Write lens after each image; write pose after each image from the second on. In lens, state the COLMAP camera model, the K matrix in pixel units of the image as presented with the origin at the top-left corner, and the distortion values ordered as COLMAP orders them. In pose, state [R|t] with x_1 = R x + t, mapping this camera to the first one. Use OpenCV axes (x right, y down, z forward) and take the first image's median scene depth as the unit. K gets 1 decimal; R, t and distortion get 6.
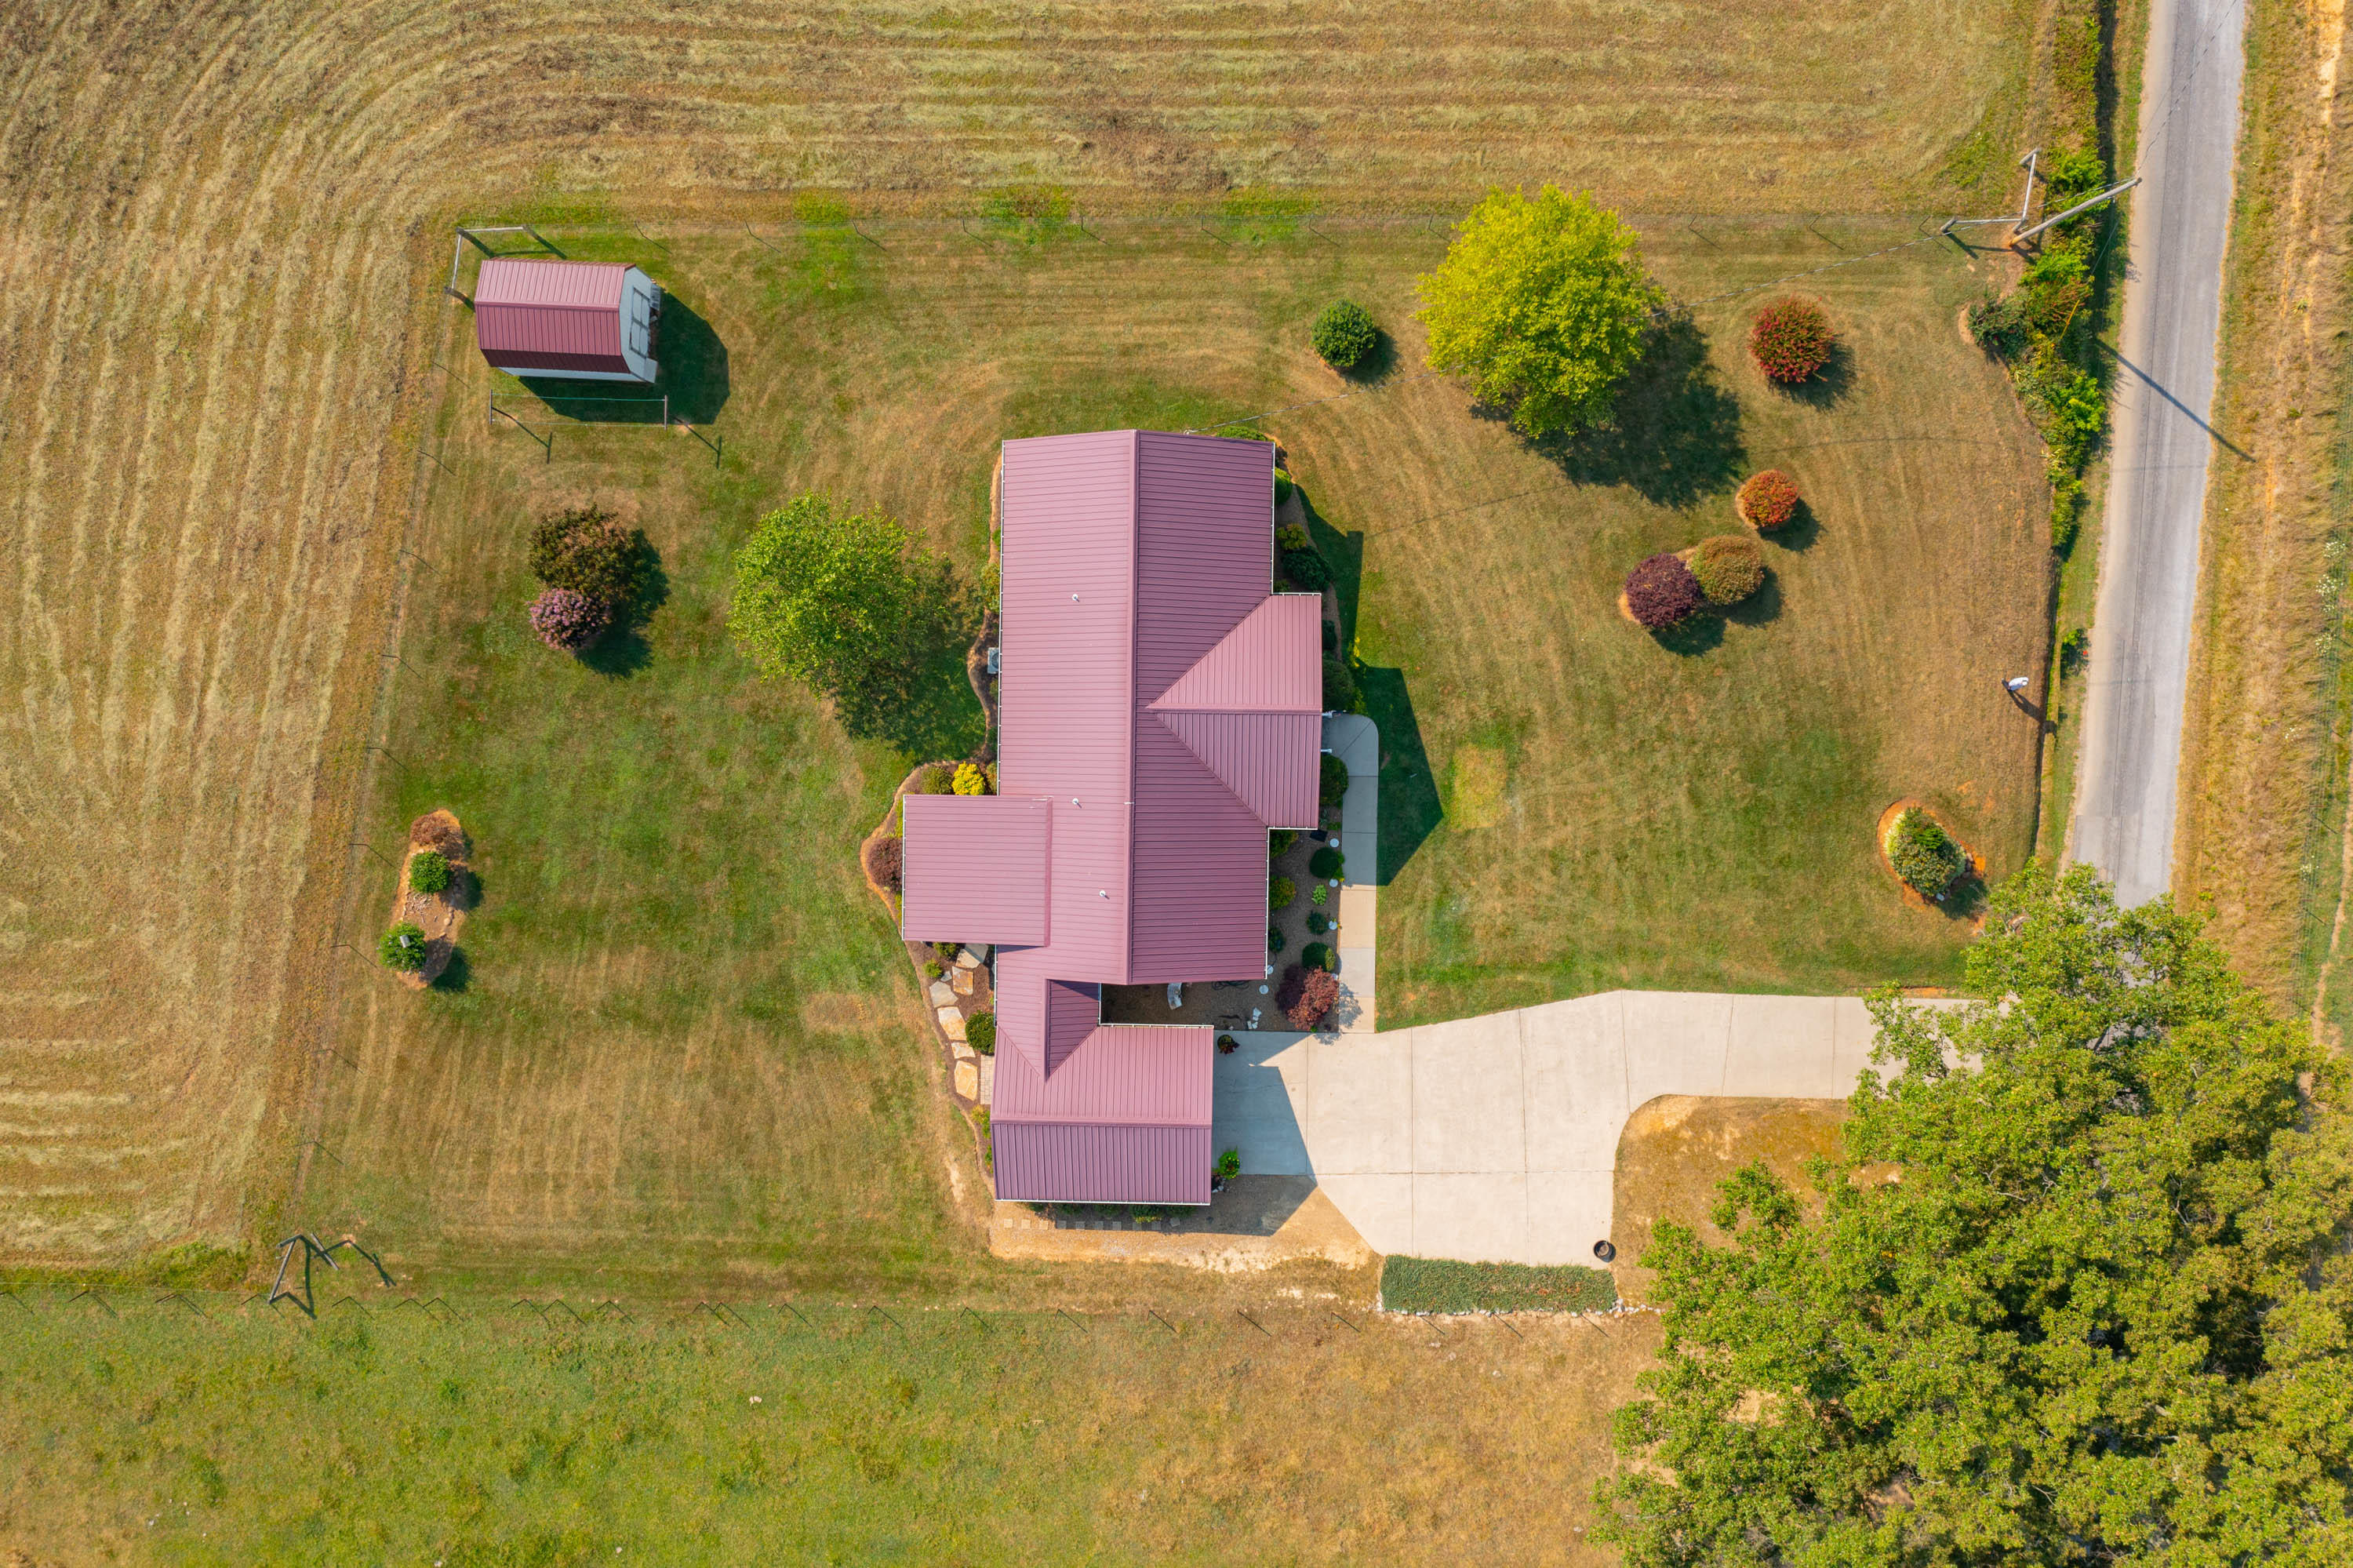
lens RADIAL K [[1854.4, 0, 1177.9], [0, 1854.4, 778.2], [0, 0, 1]] dist [-0.007529, 0.014114]
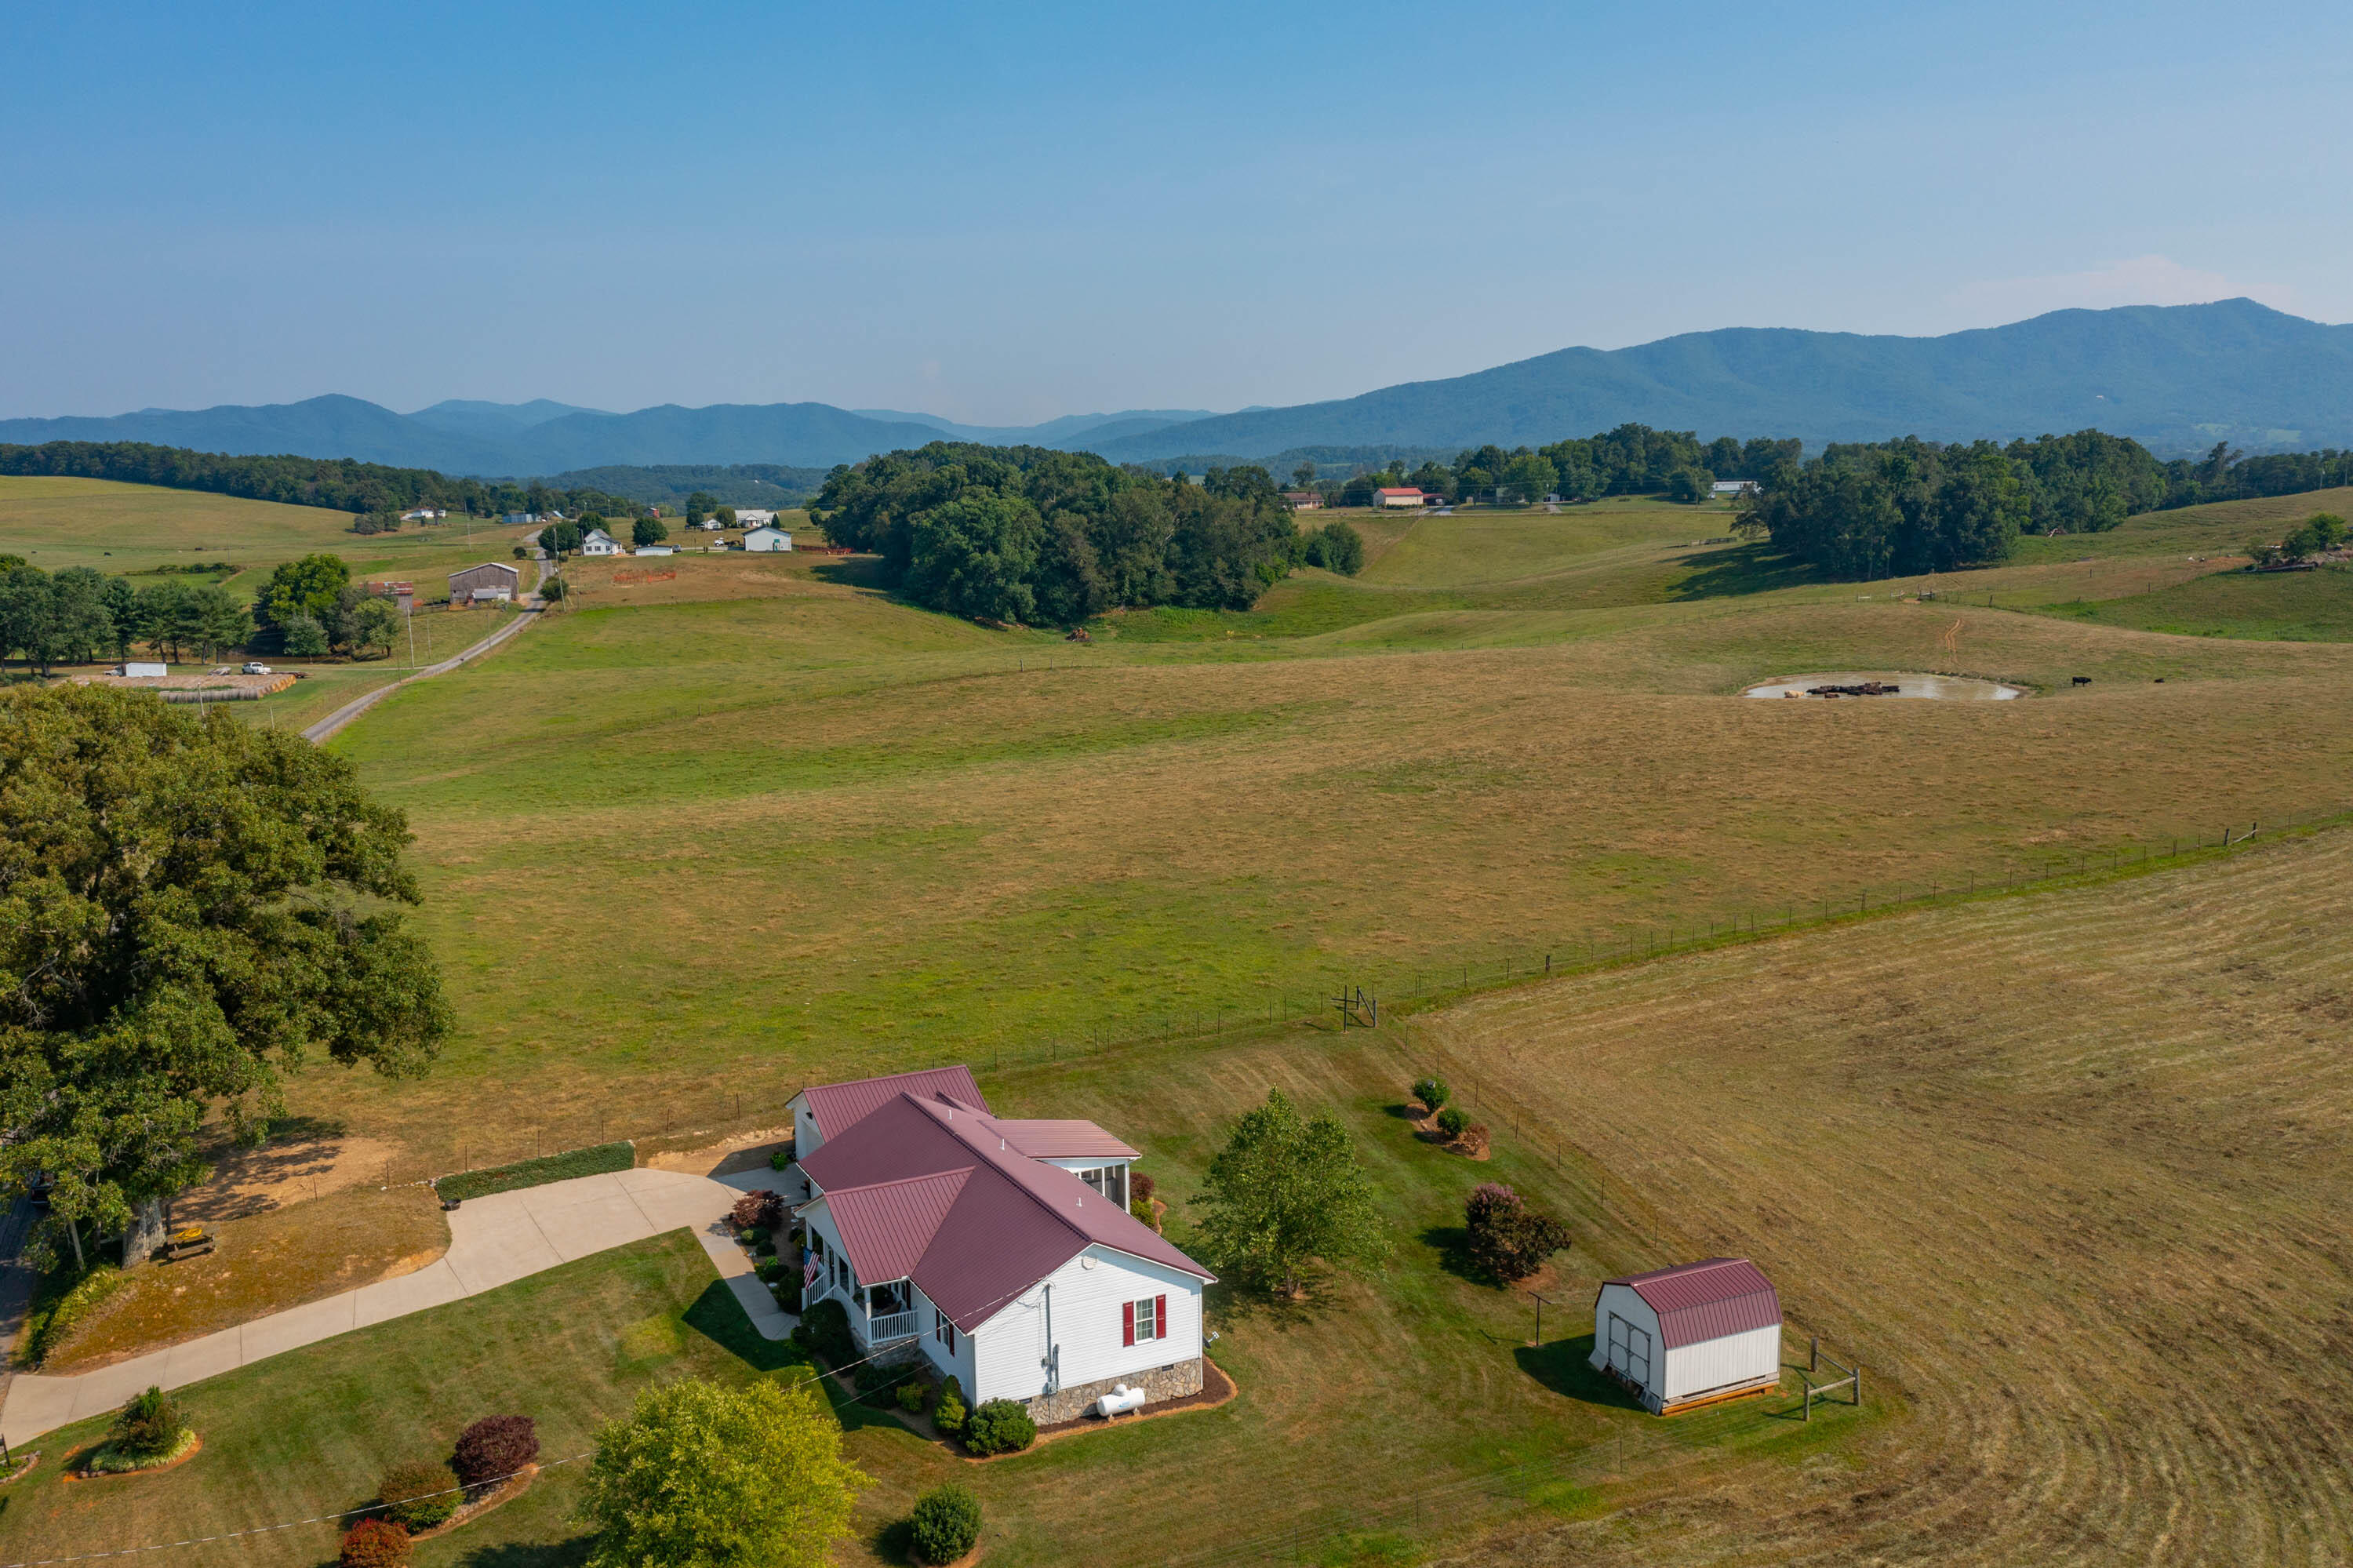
lens RADIAL K [[1940.2, 0, 1124.8], [0, 1940.2, 784.7], [0, 0, 1]] dist [-0.010670, 0.006580]
pose [[-0.888368, 0.086052, -0.450997, 0.381958], [-0.458526, -0.115785, 0.881106, -1.003983], [0.023602, 0.989540, 0.142317, 0.564224]]
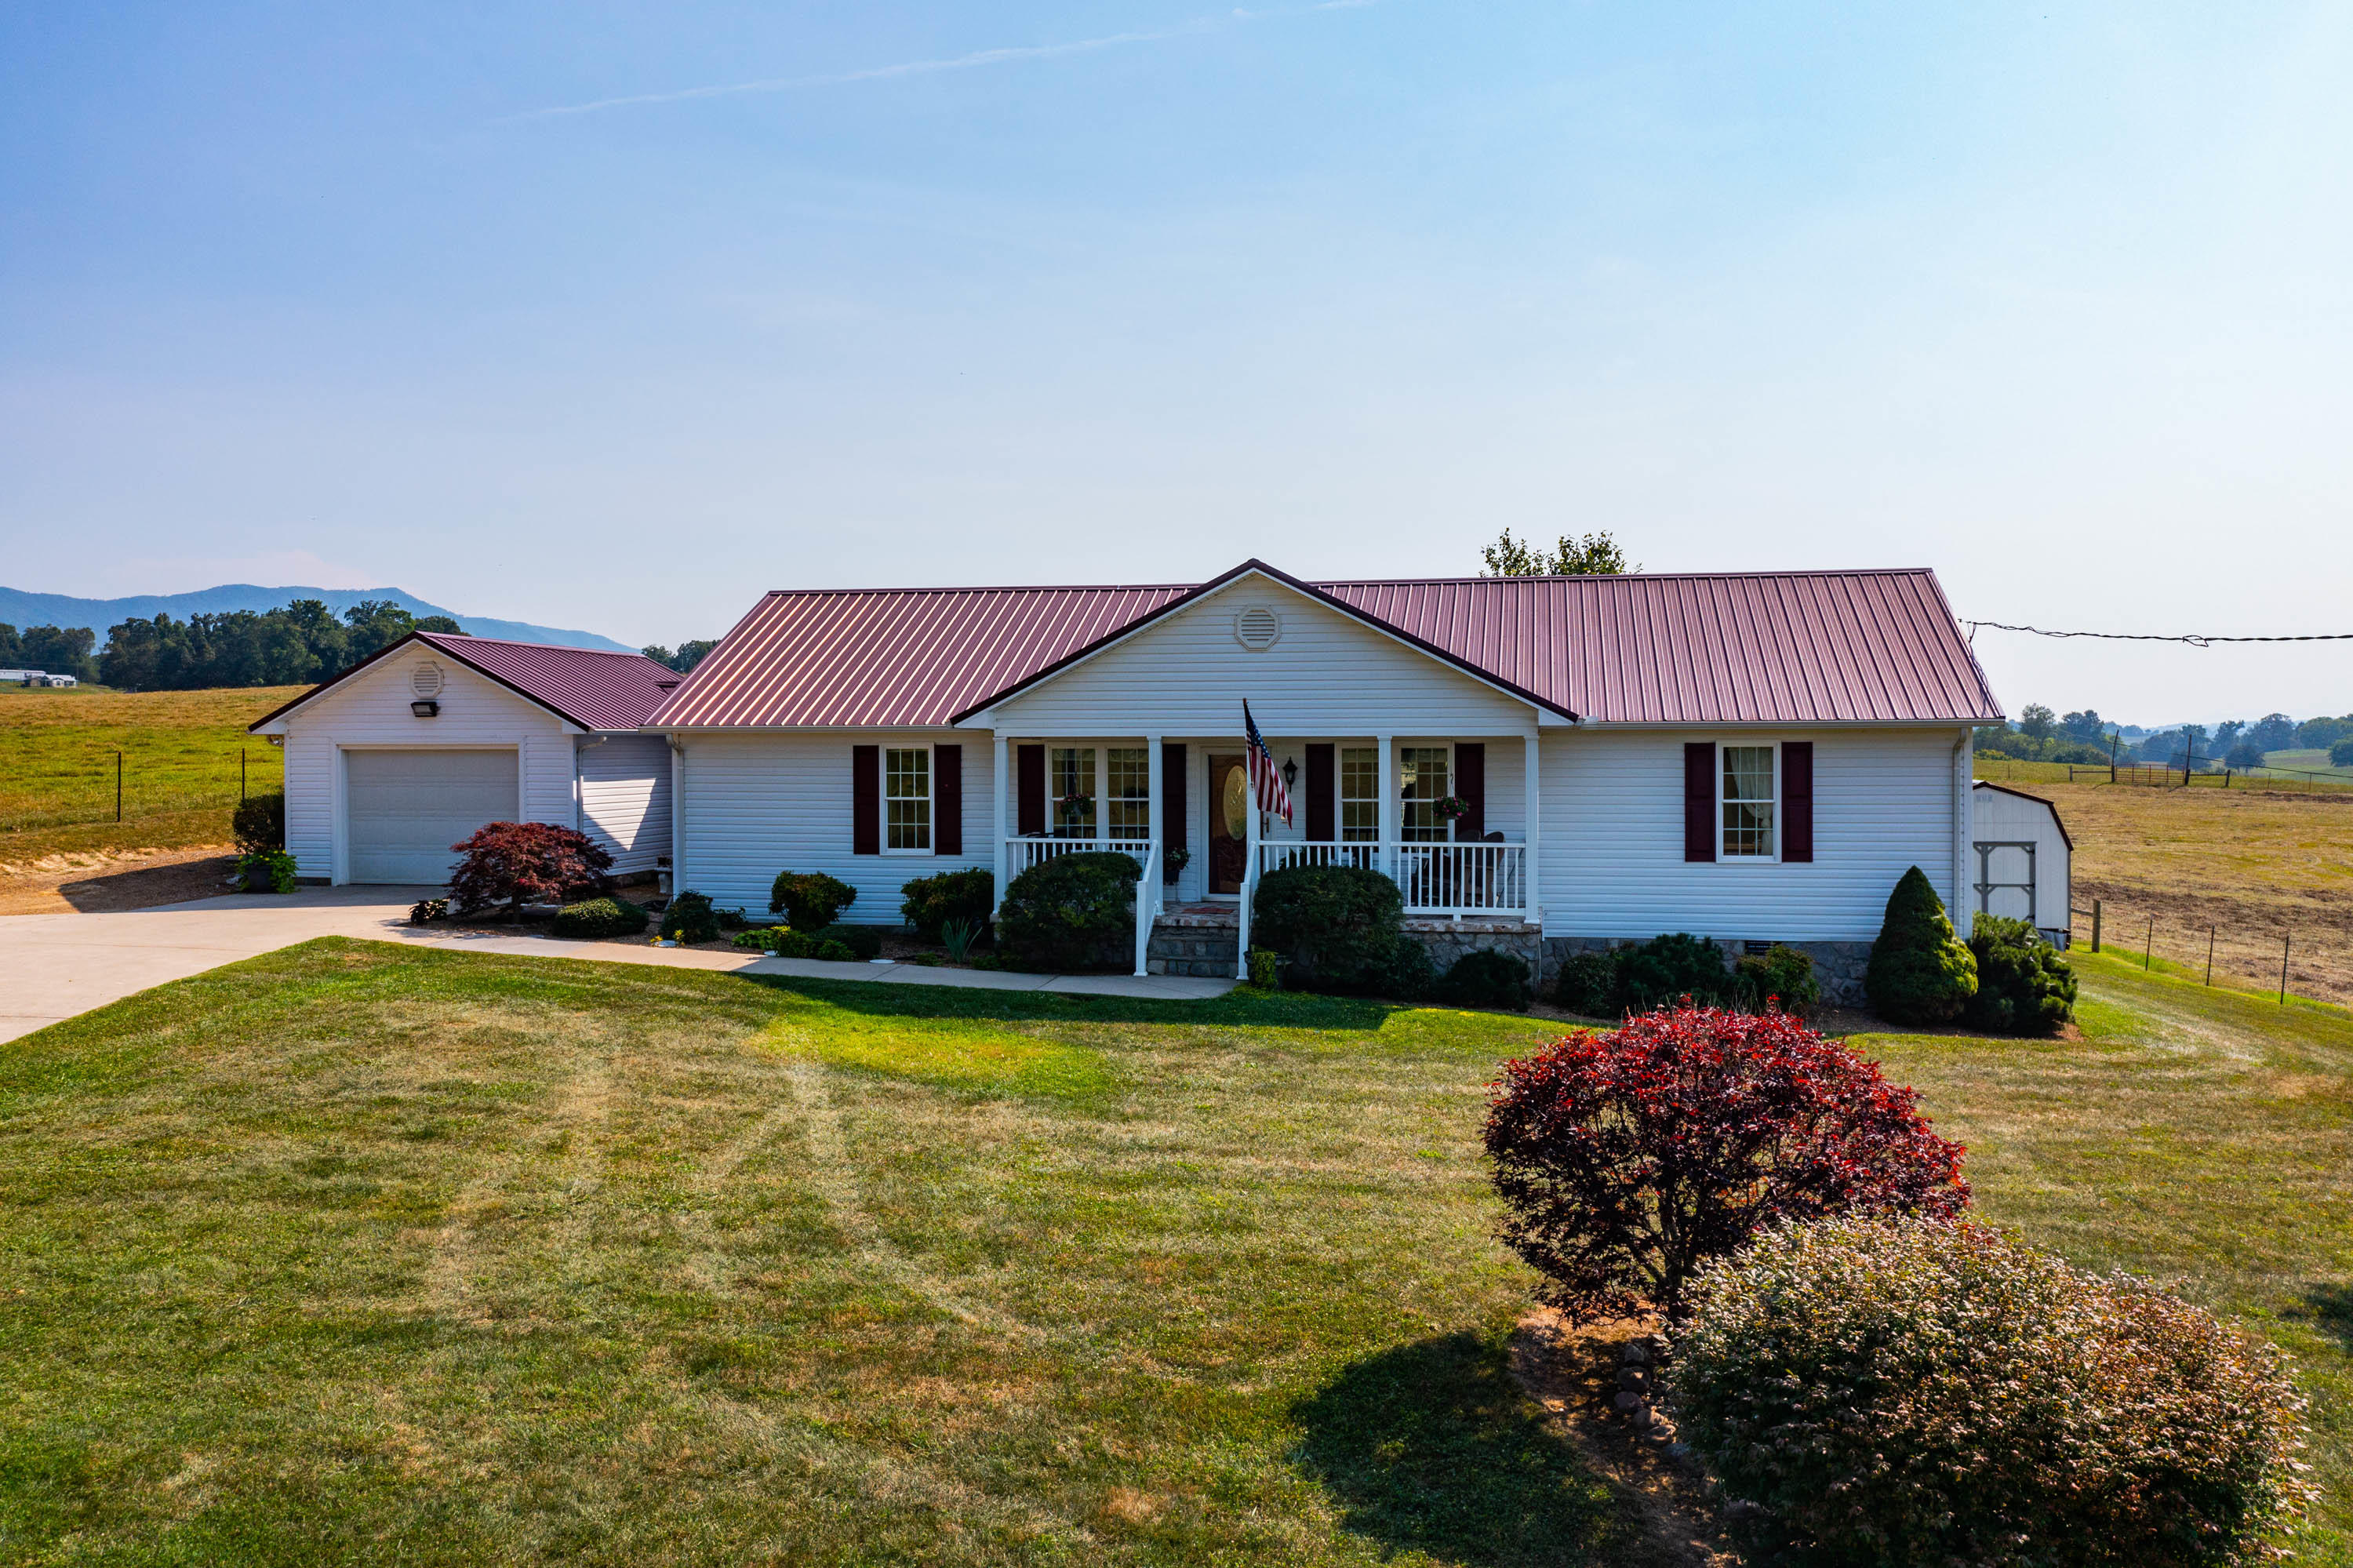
lens RADIAL K [[1857.9, 0, 1178.9], [0, 1857.9, 775.3], [0, 0, 1]] dist [-0.017546, 0.015416]
pose [[-0.171637, 0.016838, -0.985016, 0.421031], [-0.985111, 0.007044, 0.171774, -0.081170], [0.009830, 0.999833, 0.015378, 0.961294]]
